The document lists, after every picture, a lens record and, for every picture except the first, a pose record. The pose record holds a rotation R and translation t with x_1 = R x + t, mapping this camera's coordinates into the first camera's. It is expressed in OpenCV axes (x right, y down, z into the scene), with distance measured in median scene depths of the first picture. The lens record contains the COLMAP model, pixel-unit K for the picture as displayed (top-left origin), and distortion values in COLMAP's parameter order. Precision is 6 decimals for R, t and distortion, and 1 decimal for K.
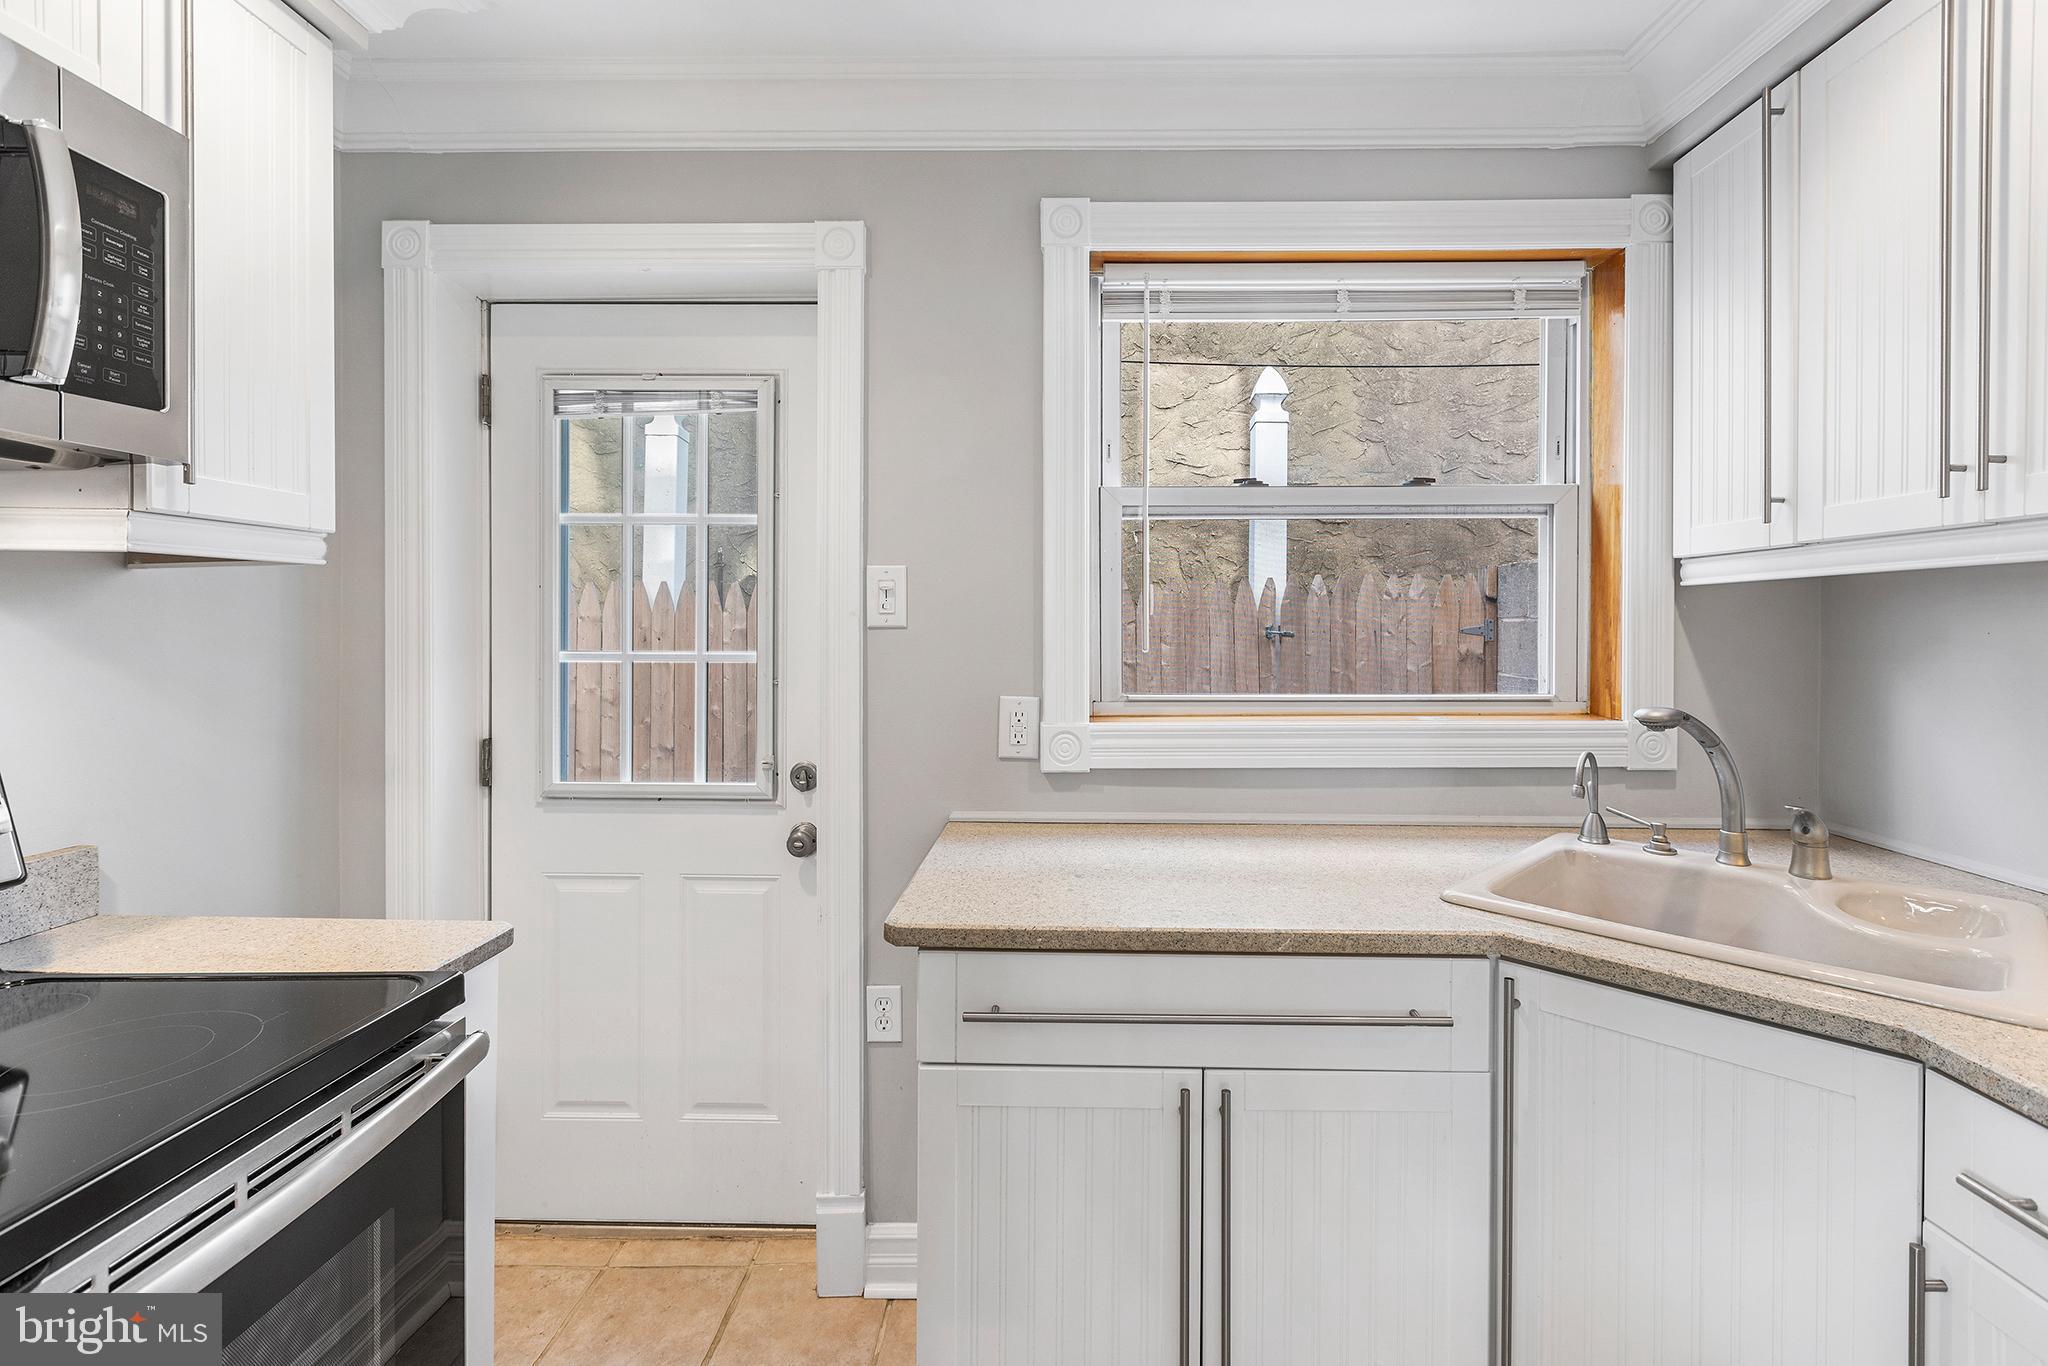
lens RADIAL K [[1046.5, 0, 970.1], [0, 1046.5, 647.0], [0, 0, 1]] dist [0.002571, 0.000662]
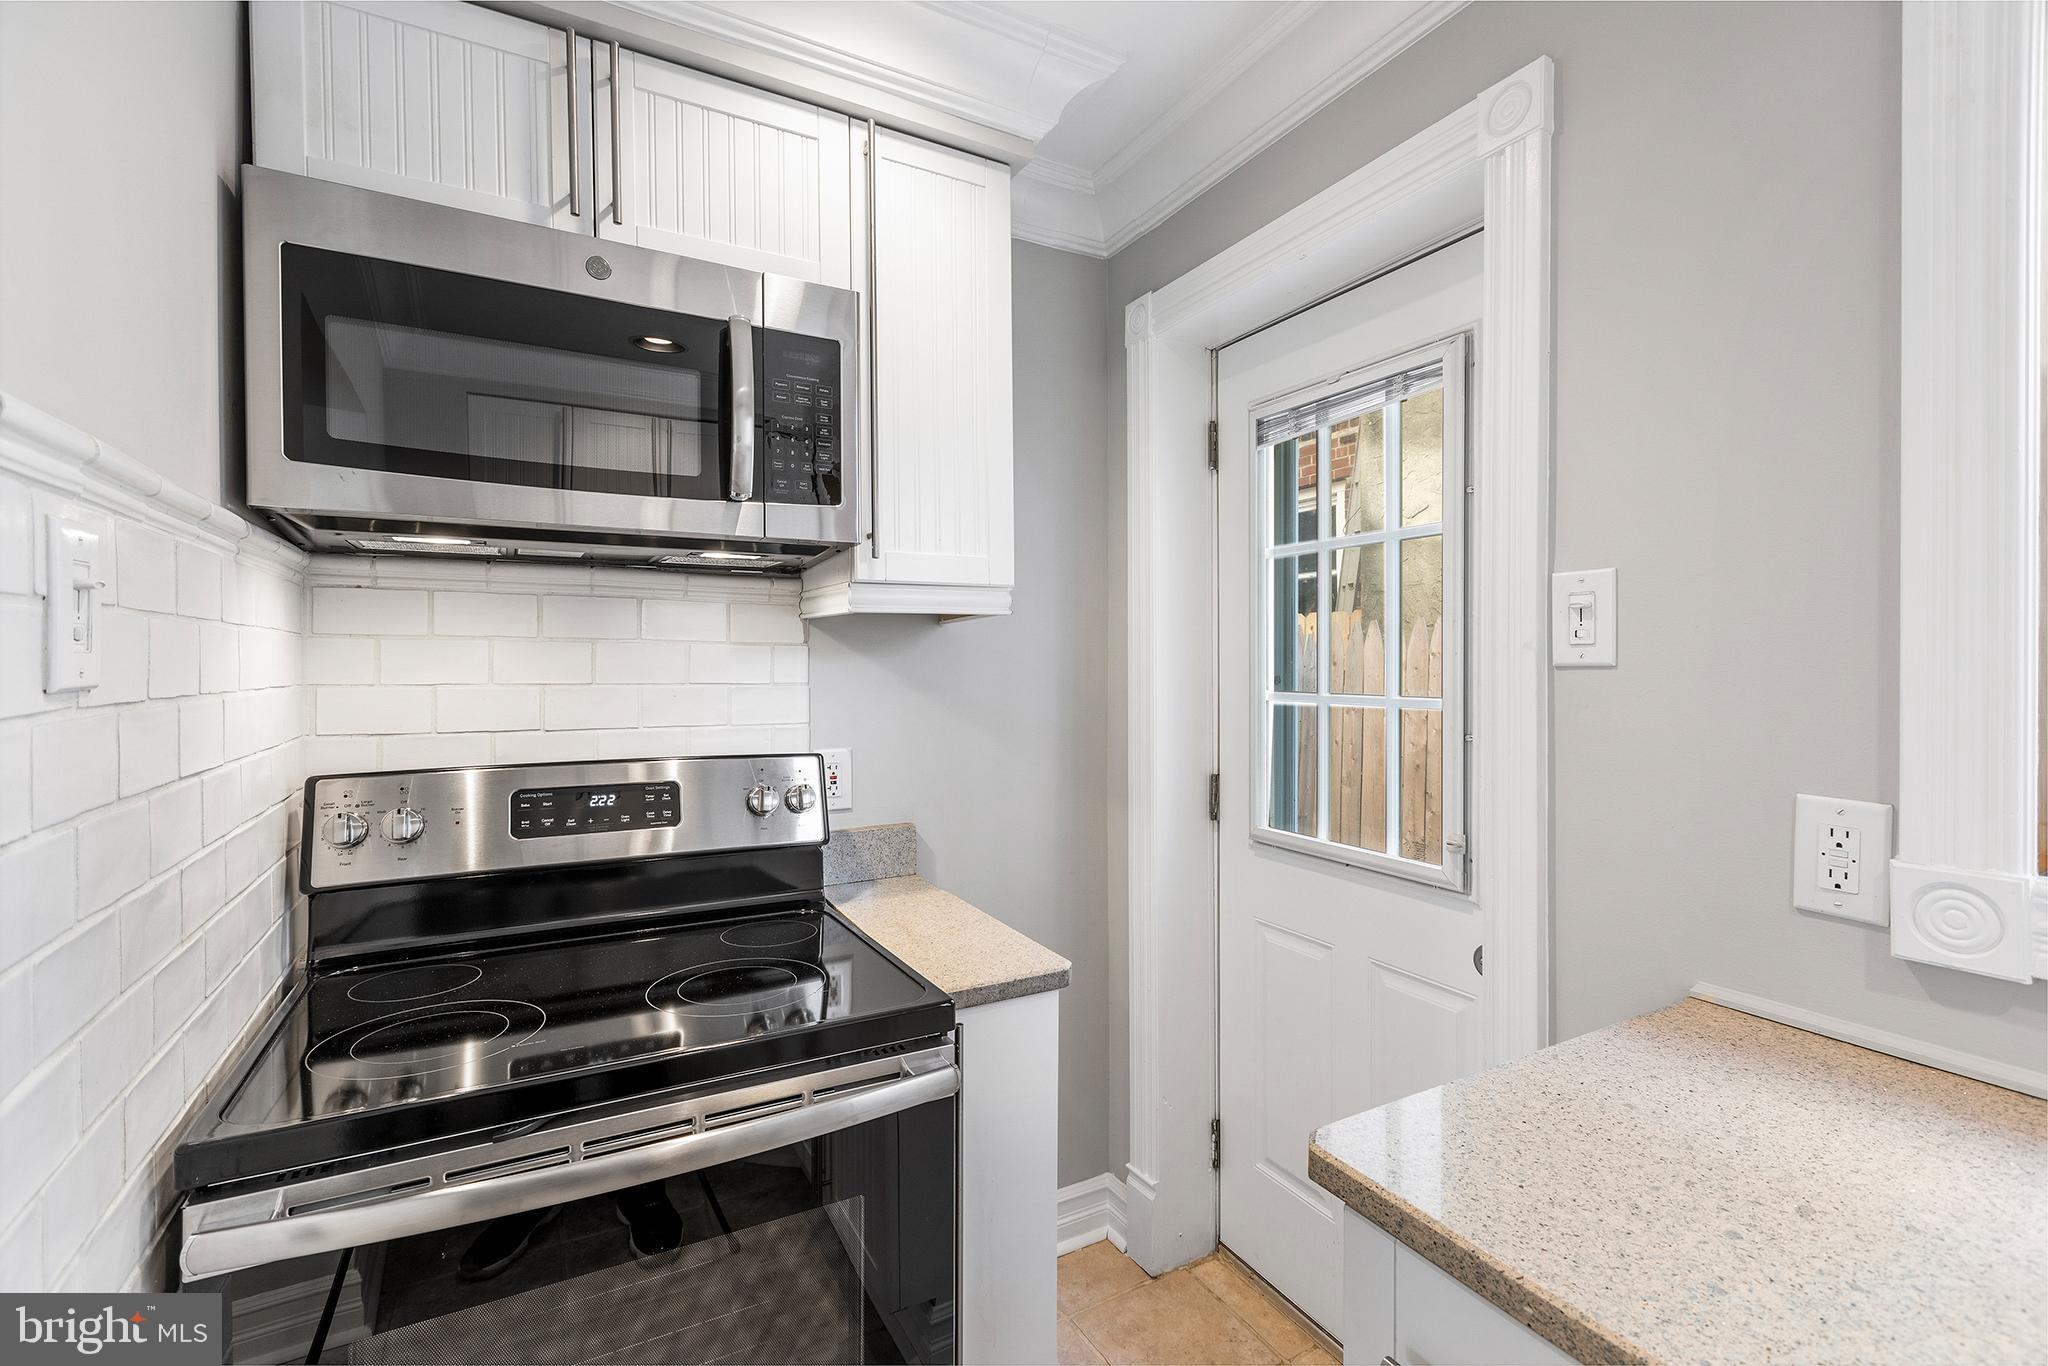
lens RADIAL K [[903.8, 0, 951.3], [0, 903.8, 681.1], [0, 0, 1]] dist [0.000510, 0.000005]
pose [[0.509945, 0.011585, -0.860129, 0.202348], [-0.011822, 0.999909, 0.006459, -0.008610], [0.860126, 0.006875, 0.510035, 0.382365]]
